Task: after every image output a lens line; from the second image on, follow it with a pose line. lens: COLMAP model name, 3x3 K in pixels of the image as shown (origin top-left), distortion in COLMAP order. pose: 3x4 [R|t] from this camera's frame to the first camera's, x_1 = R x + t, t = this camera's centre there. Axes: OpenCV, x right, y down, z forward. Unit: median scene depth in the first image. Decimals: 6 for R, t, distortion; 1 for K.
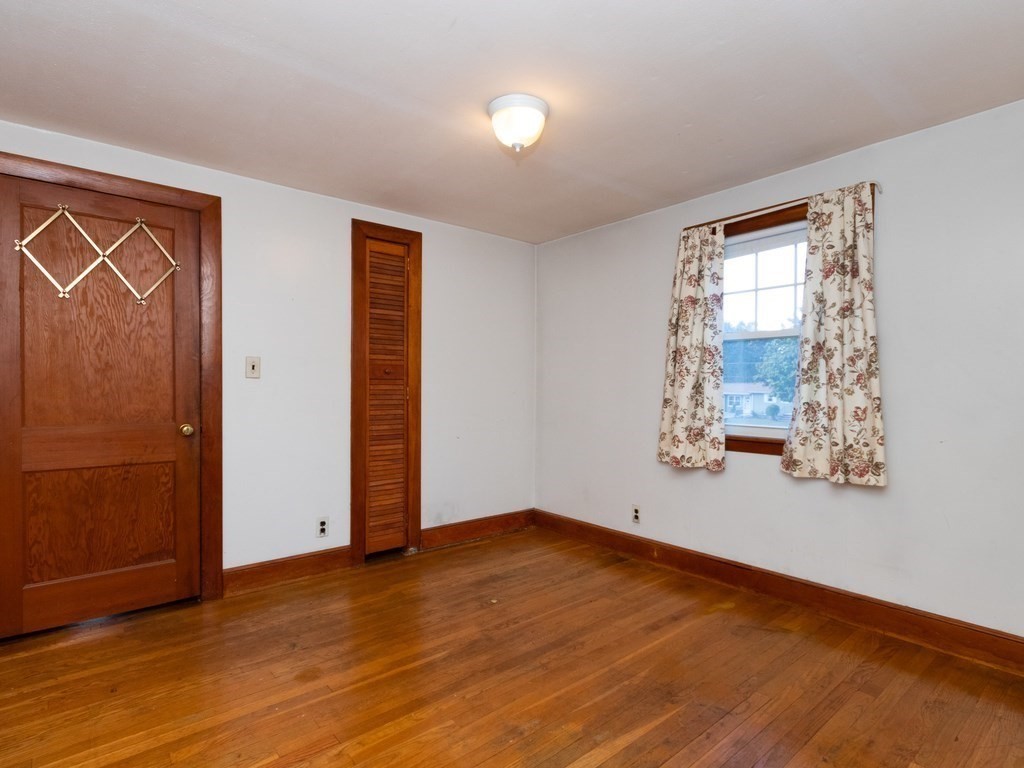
lens RADIAL K [[516.3, 0, 515.8], [0, 516.3, 390.8], [0, 0, 1]] dist [0.001508, 0.000244]
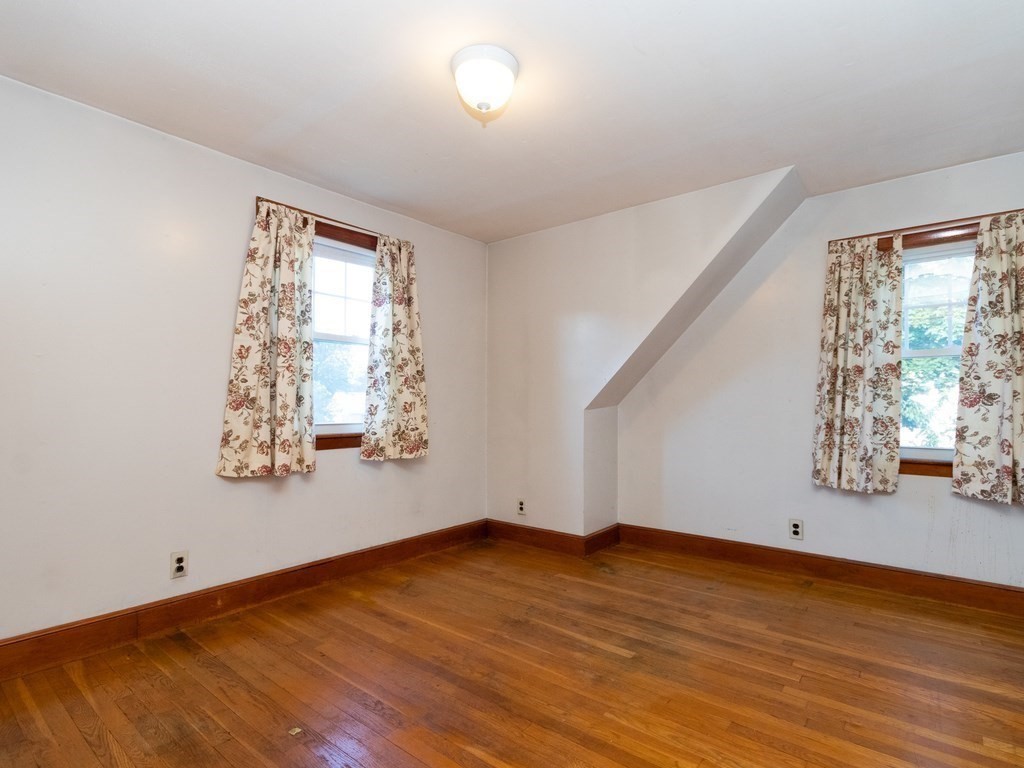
lens RADIAL K [[536.6, 0, 513.1], [0, 536.6, 398.7], [0, 0, 1]] dist [0.002142, 0.000613]
pose [[-0.185755, 0.007014, 0.982571, -0.724413], [0.002459, 0.999975, -0.006674, 0.028699], [-0.982593, 0.001176, -0.185767, 0.895933]]
